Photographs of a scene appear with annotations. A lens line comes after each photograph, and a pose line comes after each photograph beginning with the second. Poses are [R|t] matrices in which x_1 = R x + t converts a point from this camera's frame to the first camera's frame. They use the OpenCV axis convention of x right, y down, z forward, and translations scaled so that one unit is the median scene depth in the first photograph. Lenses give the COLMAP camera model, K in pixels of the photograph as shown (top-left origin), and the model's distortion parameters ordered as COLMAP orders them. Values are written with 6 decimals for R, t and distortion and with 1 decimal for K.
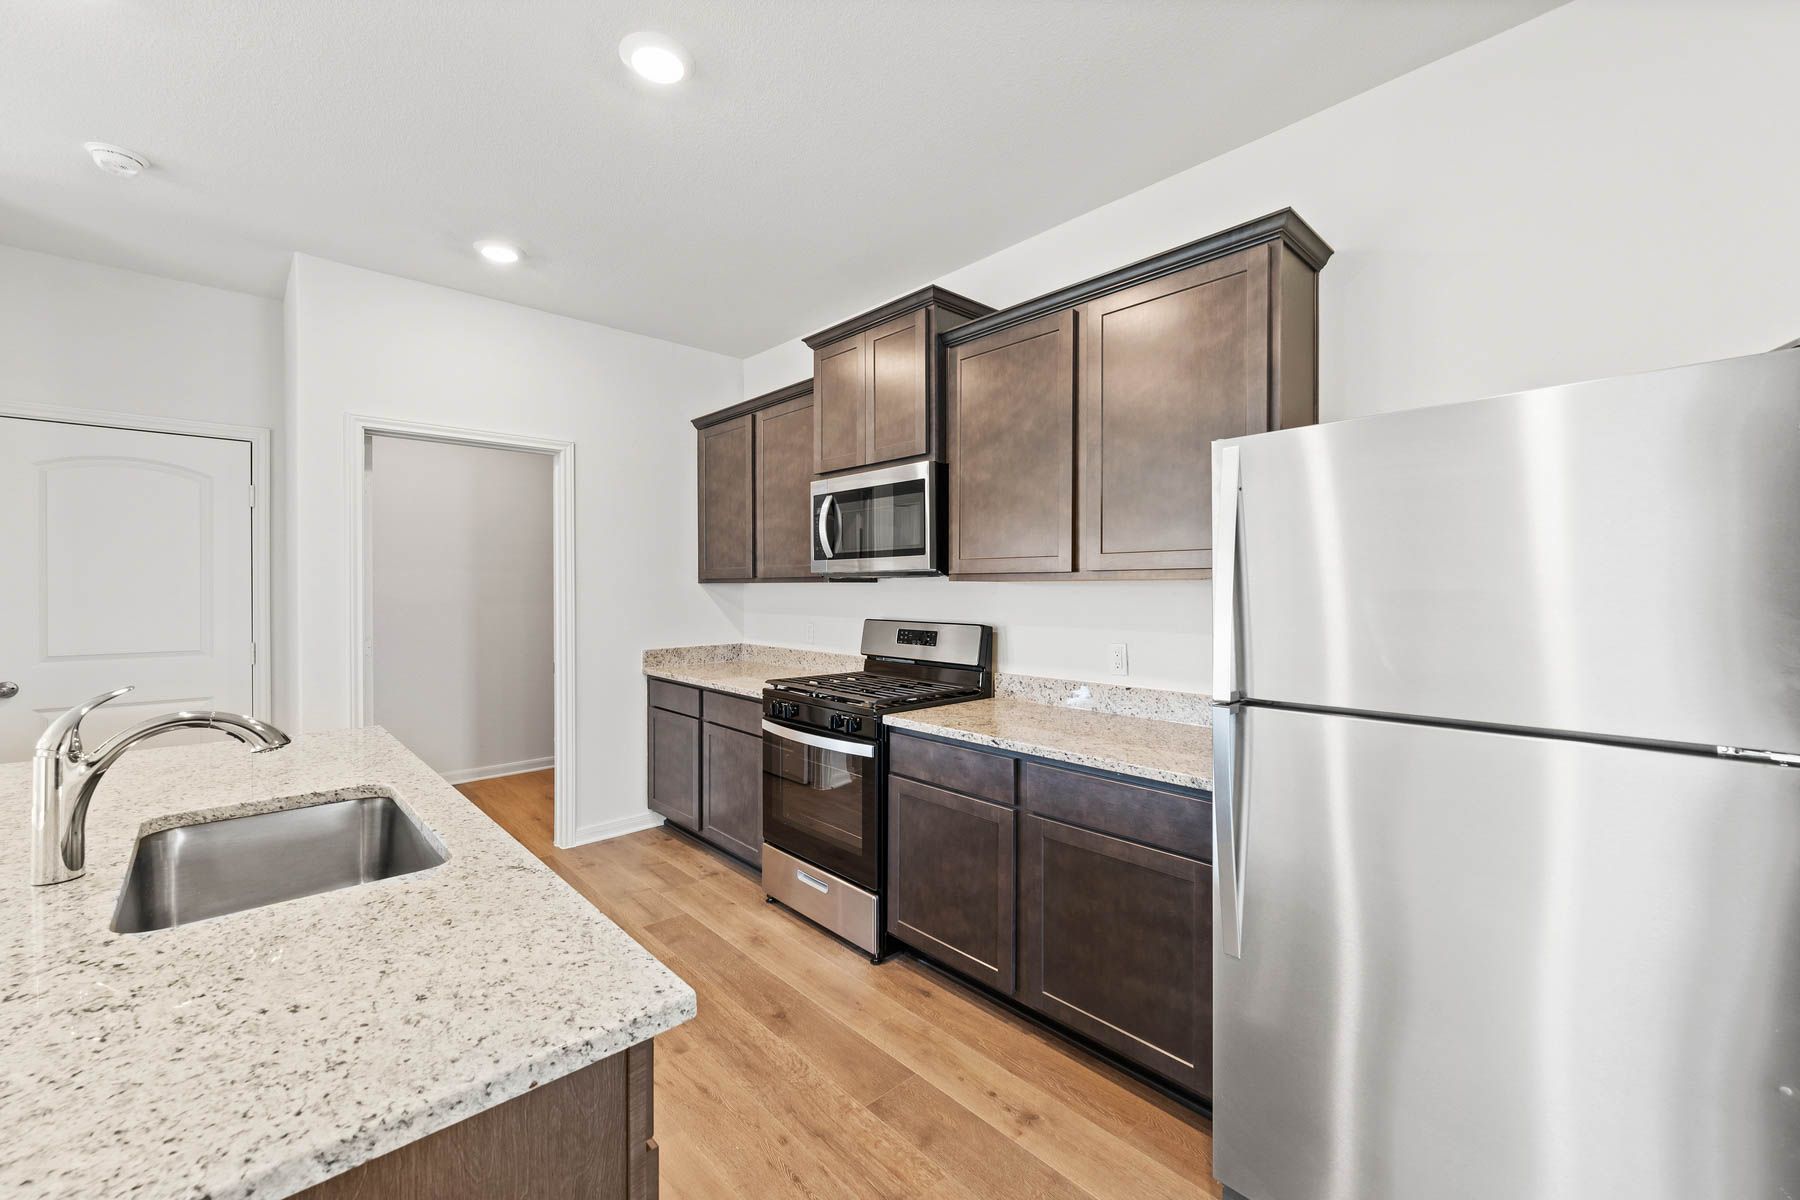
lens RADIAL K [[731.4, 0, 900.9], [0, 731.4, 593.5], [0, 0, 1]] dist [0.000682, 0.000040]
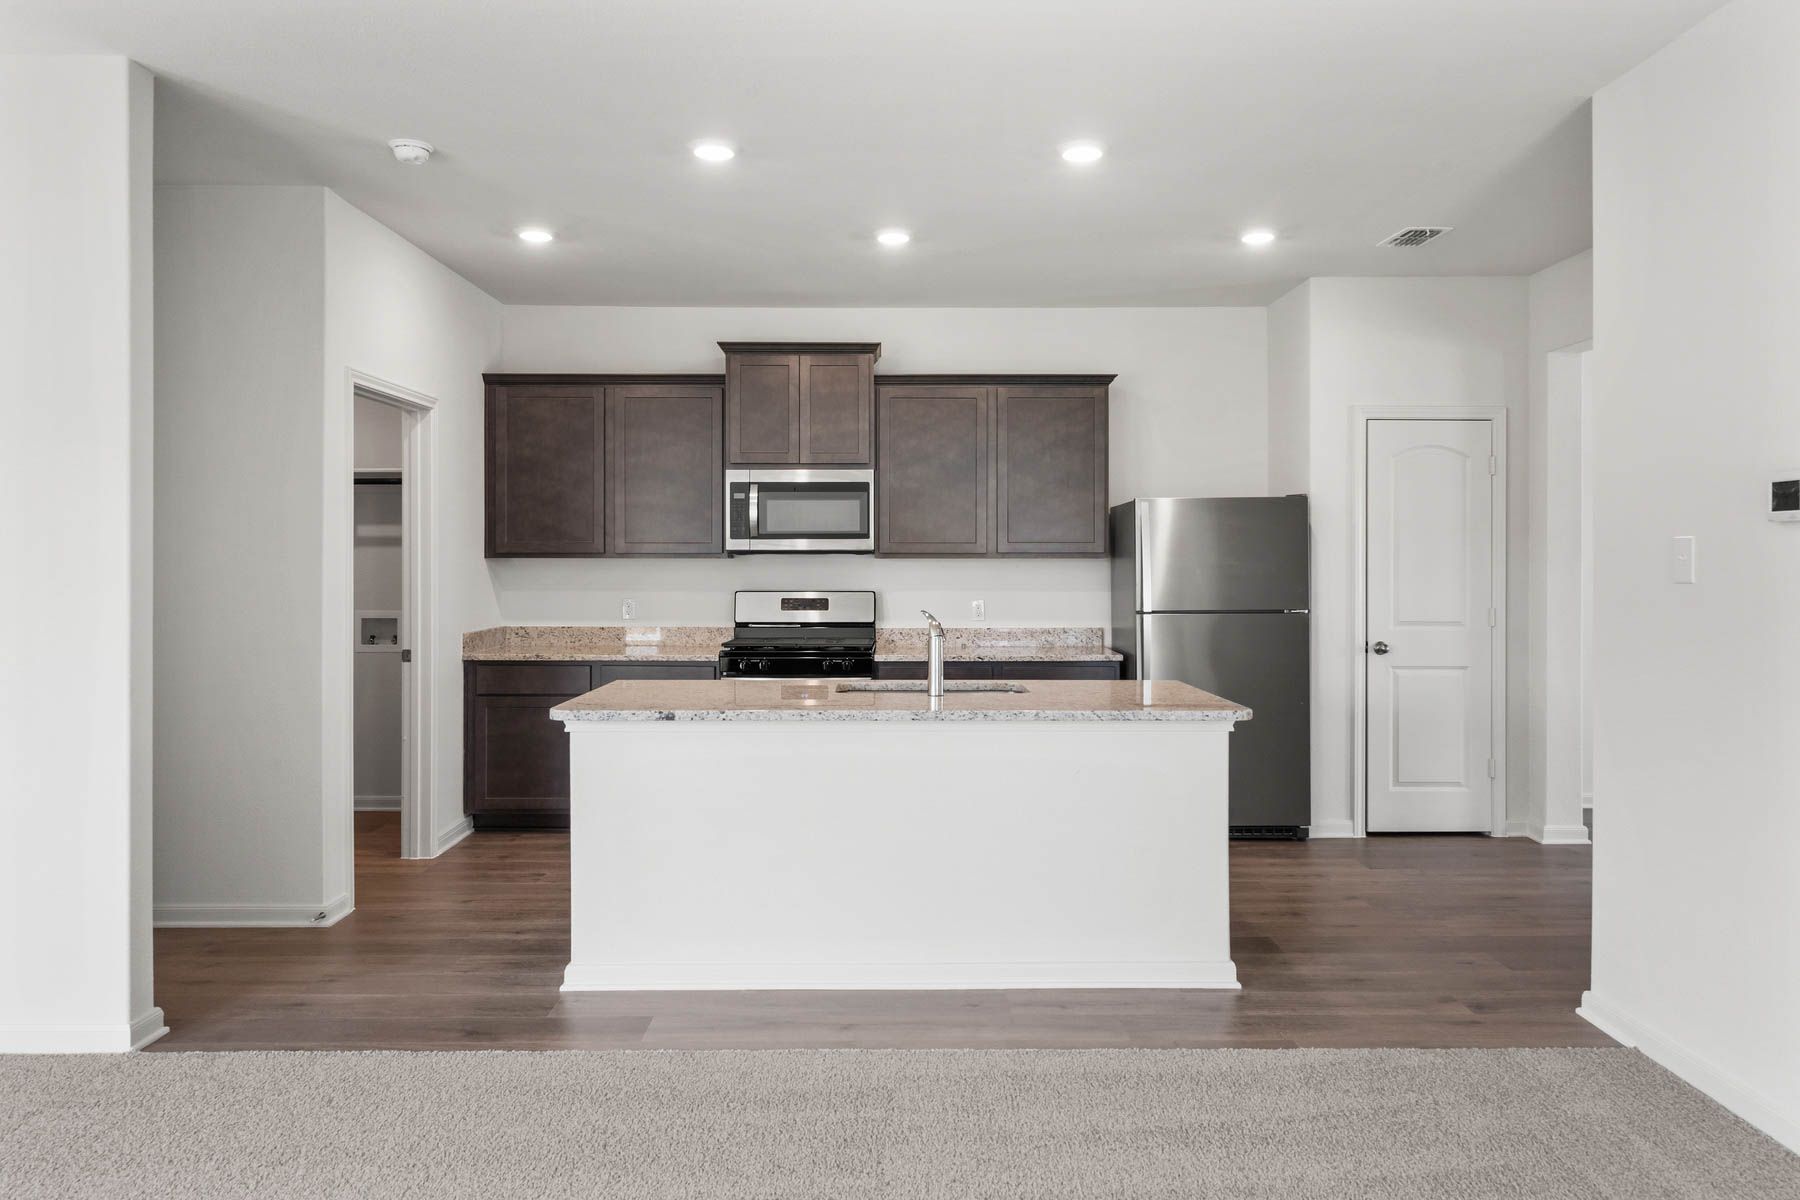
lens RADIAL K [[1259.4, 0, 896.0], [0, 1259.4, 564.9], [0, 0, 1]] dist [0.005670, 0.001003]
pose [[0.684260, -0.000265, 0.729238, -1.413878], [0.005441, 0.999974, -0.004742, 0.005564], [-0.729217, 0.007213, 0.684244, -0.541198]]
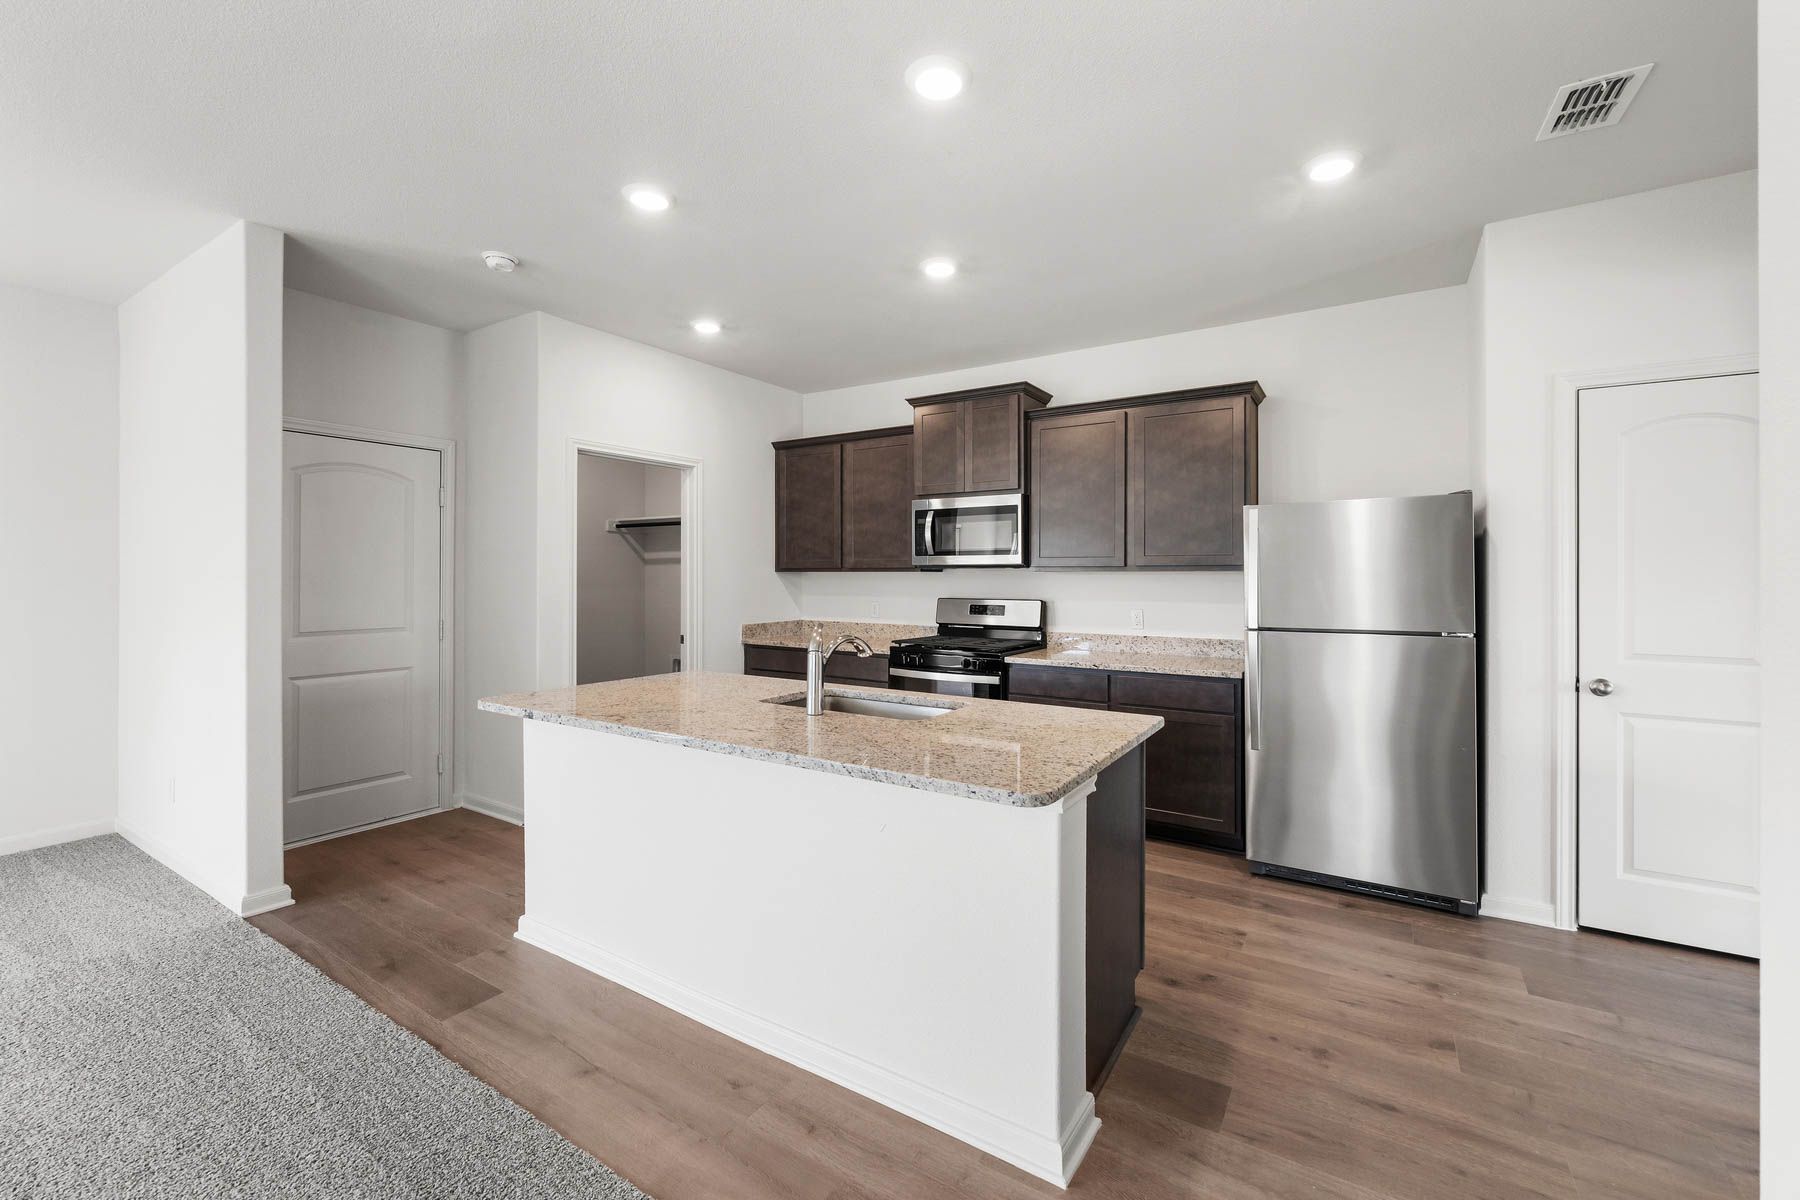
lens RADIAL K [[749.0, 0, 908.4], [0, 749.0, 573.4], [0, 0, 1]] dist [0.000320, -0.000413]
pose [[0.968598, 0.004003, 0.248600, -0.506407], [-0.000810, 0.999916, -0.012942, 0.006781], [-0.248631, 0.012334, 0.968520, -0.407876]]
